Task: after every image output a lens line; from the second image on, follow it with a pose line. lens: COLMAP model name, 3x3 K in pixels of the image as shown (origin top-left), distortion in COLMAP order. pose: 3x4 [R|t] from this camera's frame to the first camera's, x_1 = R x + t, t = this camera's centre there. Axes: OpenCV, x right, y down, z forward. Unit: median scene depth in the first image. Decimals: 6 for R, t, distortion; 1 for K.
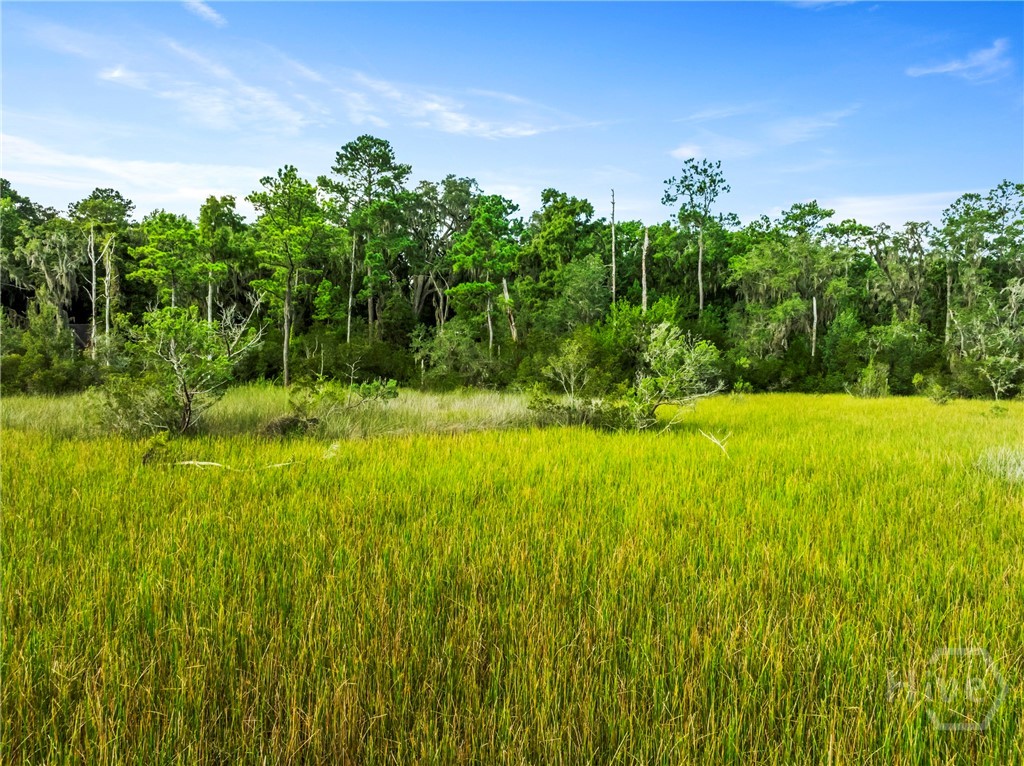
lens RADIAL K [[721.5, 0, 512.0], [0, 721.5, 383.0], [0, 0, 1]] dist [-0.025626, -0.003291]
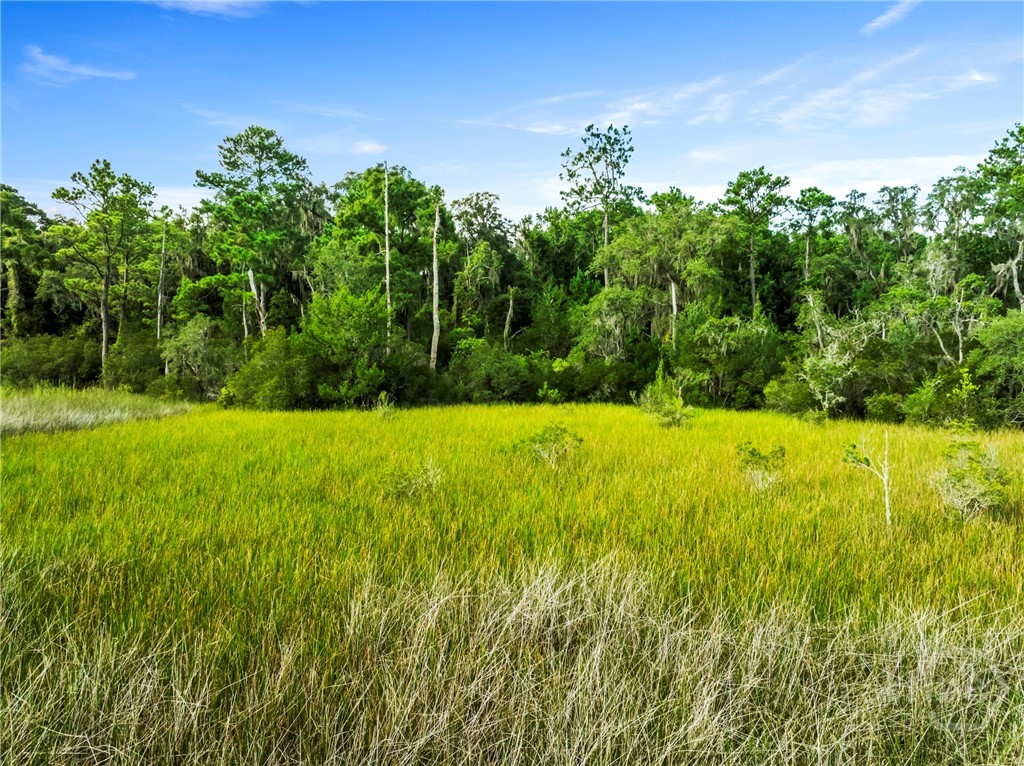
lens RADIAL K [[721.5, 0, 512.0], [0, 721.5, 383.0], [0, 0, 1]] dist [-0.025626, -0.003291]
pose [[0.974069, 0.009260, -0.226061, 0.350651], [-0.009935, 0.999949, -0.001847, -0.004872], [0.226032, 0.004045, 0.974111, 0.150572]]
